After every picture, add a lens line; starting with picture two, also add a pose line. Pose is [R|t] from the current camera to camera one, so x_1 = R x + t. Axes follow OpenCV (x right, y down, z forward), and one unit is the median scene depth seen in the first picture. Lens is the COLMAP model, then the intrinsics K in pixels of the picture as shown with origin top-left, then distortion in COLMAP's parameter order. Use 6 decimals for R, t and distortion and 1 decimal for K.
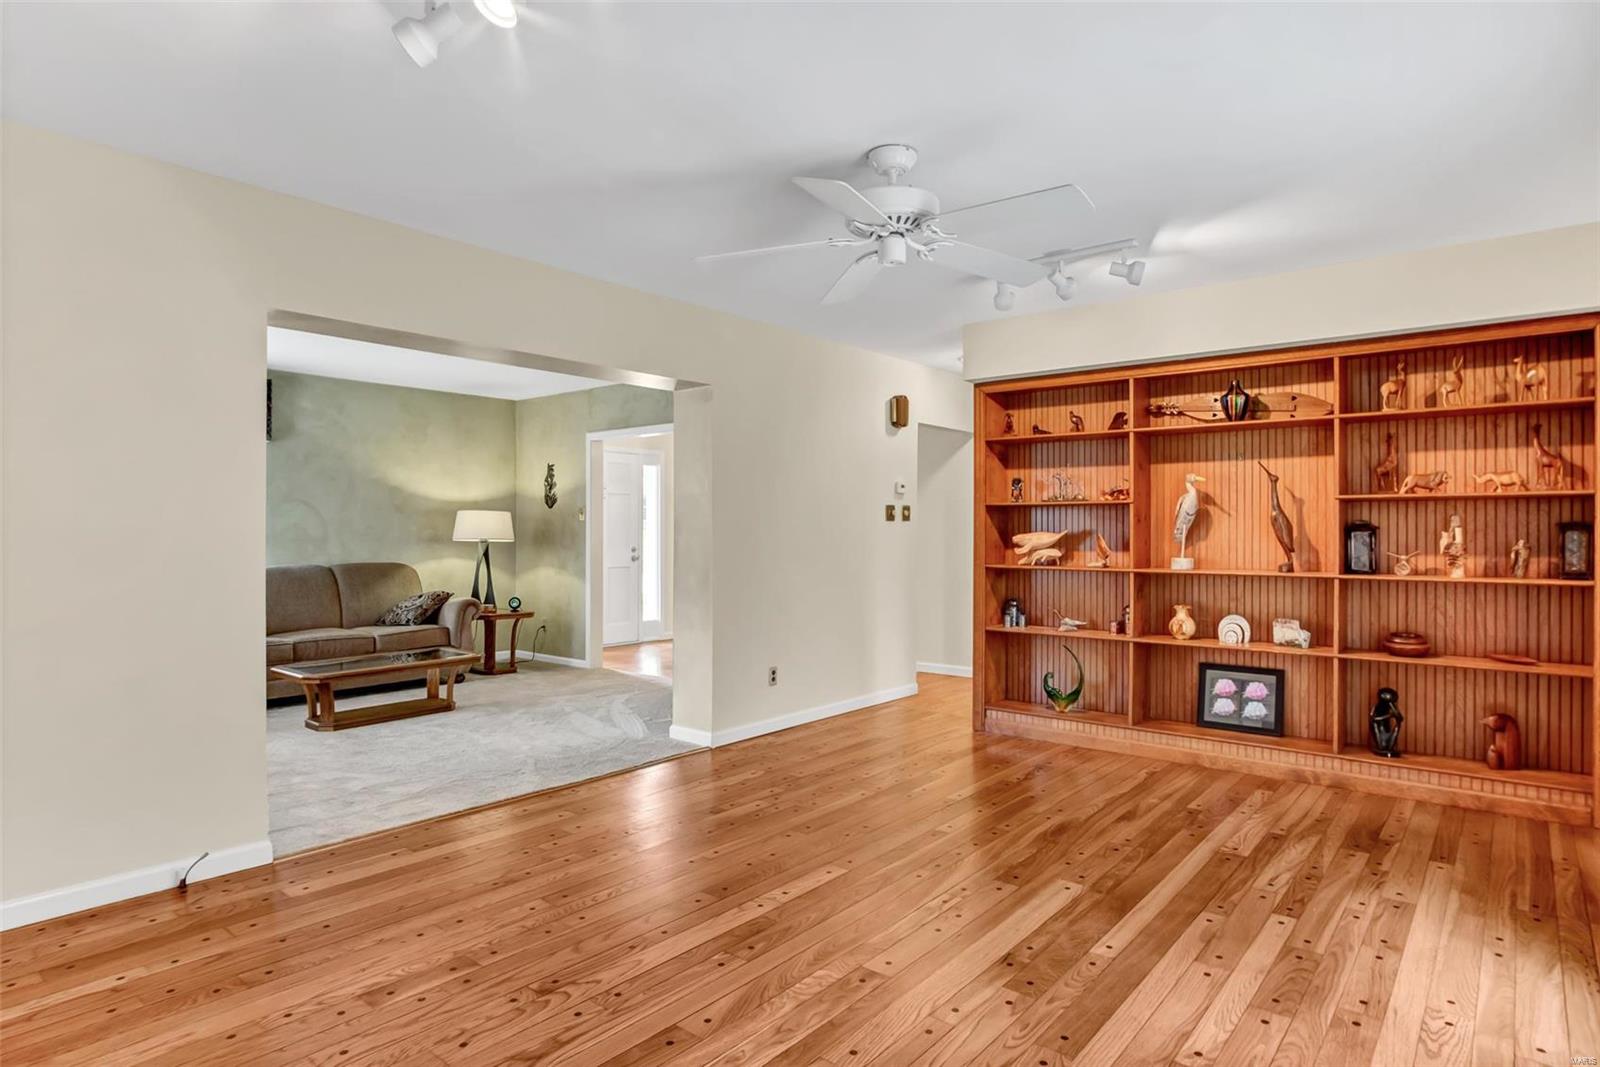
lens RADIAL K [[904.9, 0, 789.6], [0, 904.9, 537.2], [0, 0, 1]] dist [-0.021171, 0.001107]
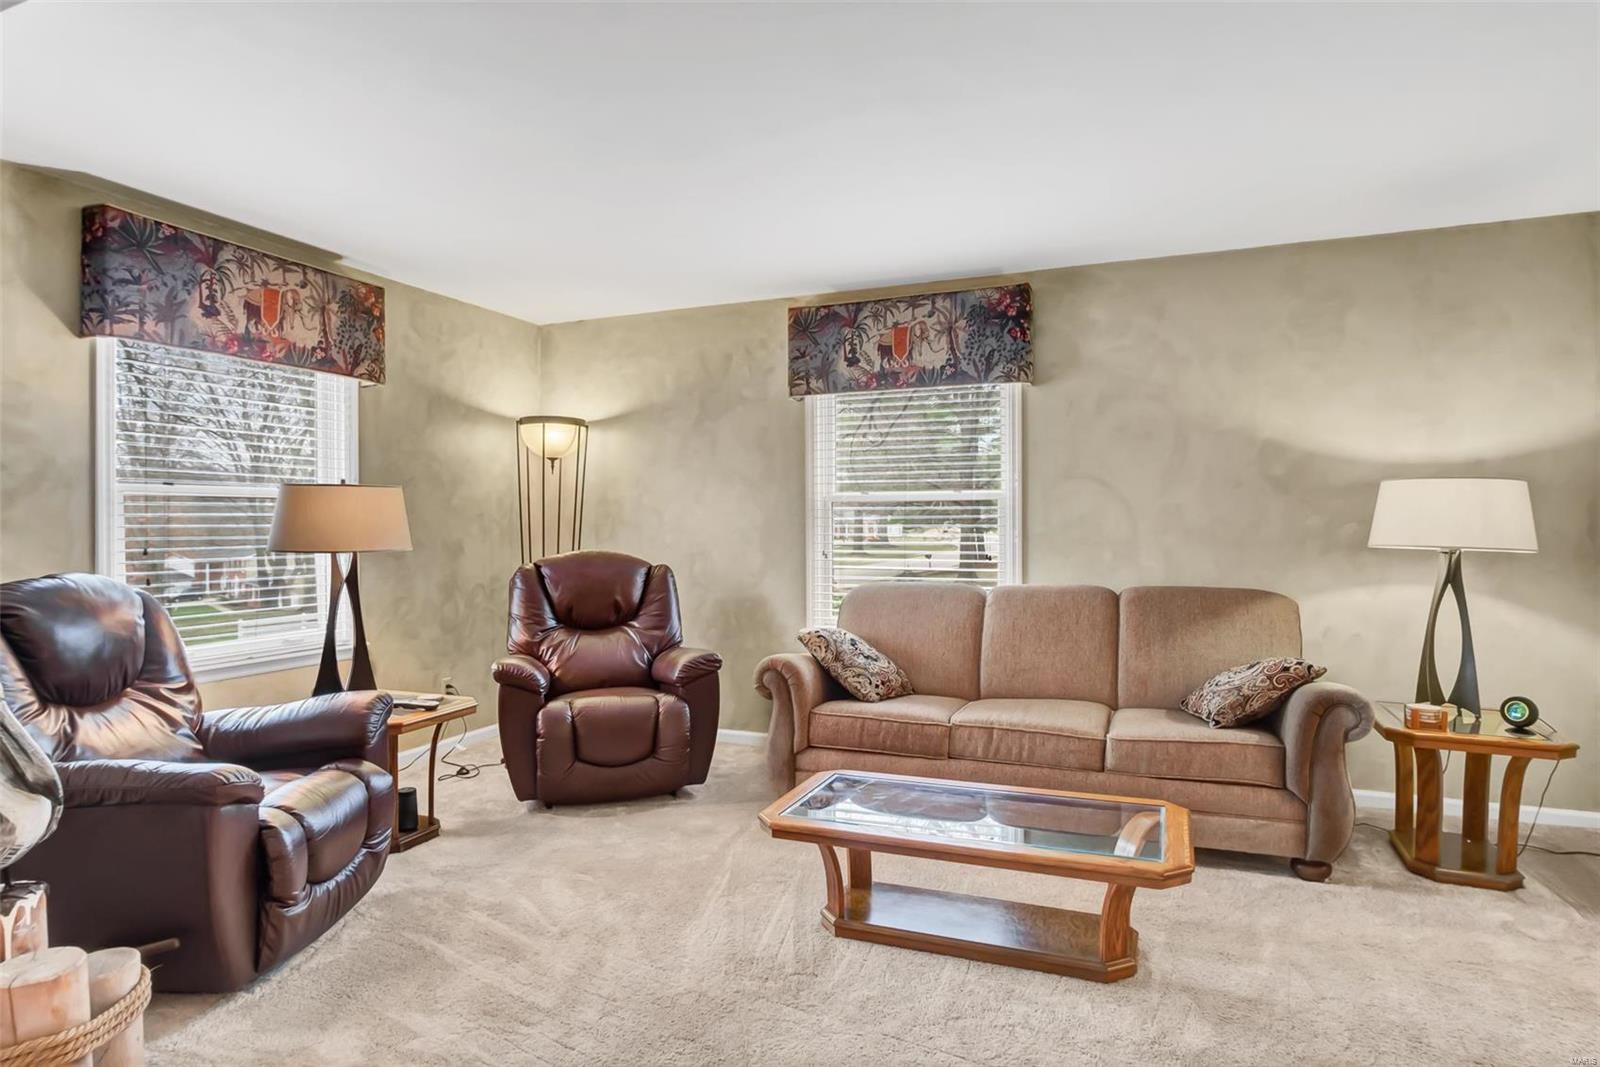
lens RADIAL K [[868.8, 0, 800.0], [0, 868.8, 533.5], [0, 0, 1]] dist [0.001187, 0.000833]
pose [[0.336617, 0.003855, -0.941634, -0.107974], [-0.002916, 0.999991, 0.003051, -0.006495], [0.941637, 0.001718, 0.336625, 1.093026]]
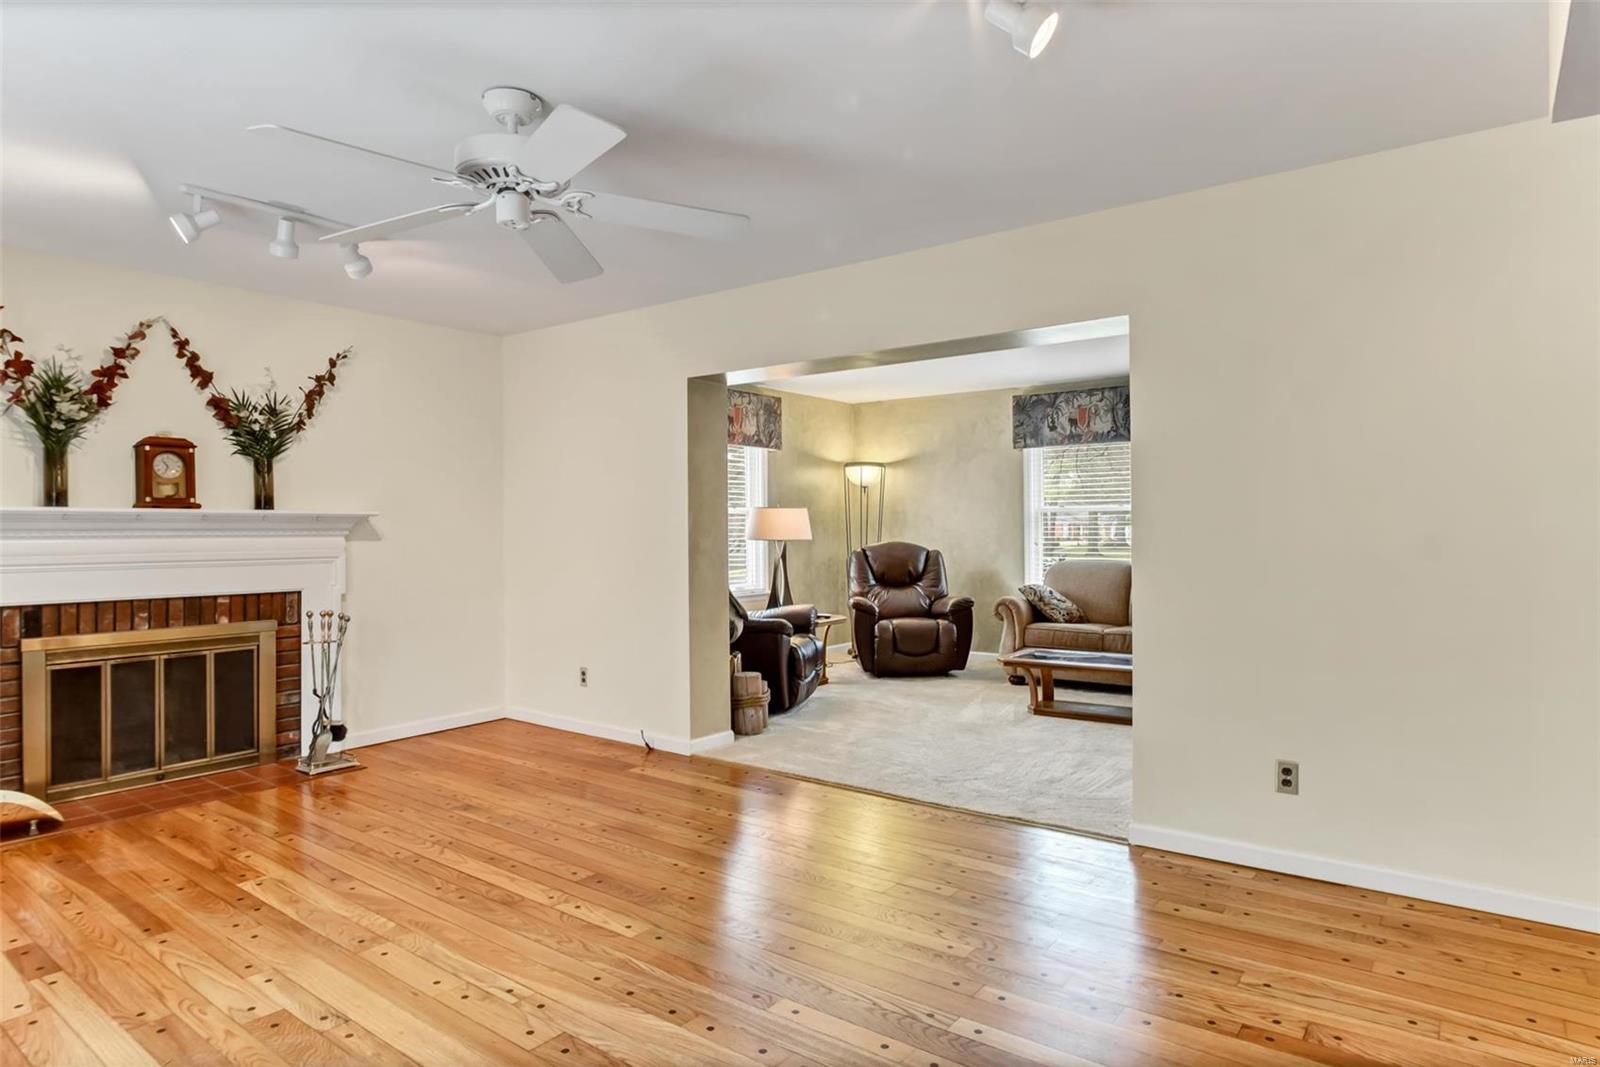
lens RADIAL K [[873.4, 0, 747.6], [0, 873.4, 536.9], [0, 0, 1]] dist [0.000889, -0.000346]
pose [[0.028626, 0.005570, -0.999575, 0.670795], [0.000739, 0.999984, 0.005593, -0.001618], [0.999590, -0.000898, 0.028621, 0.839279]]
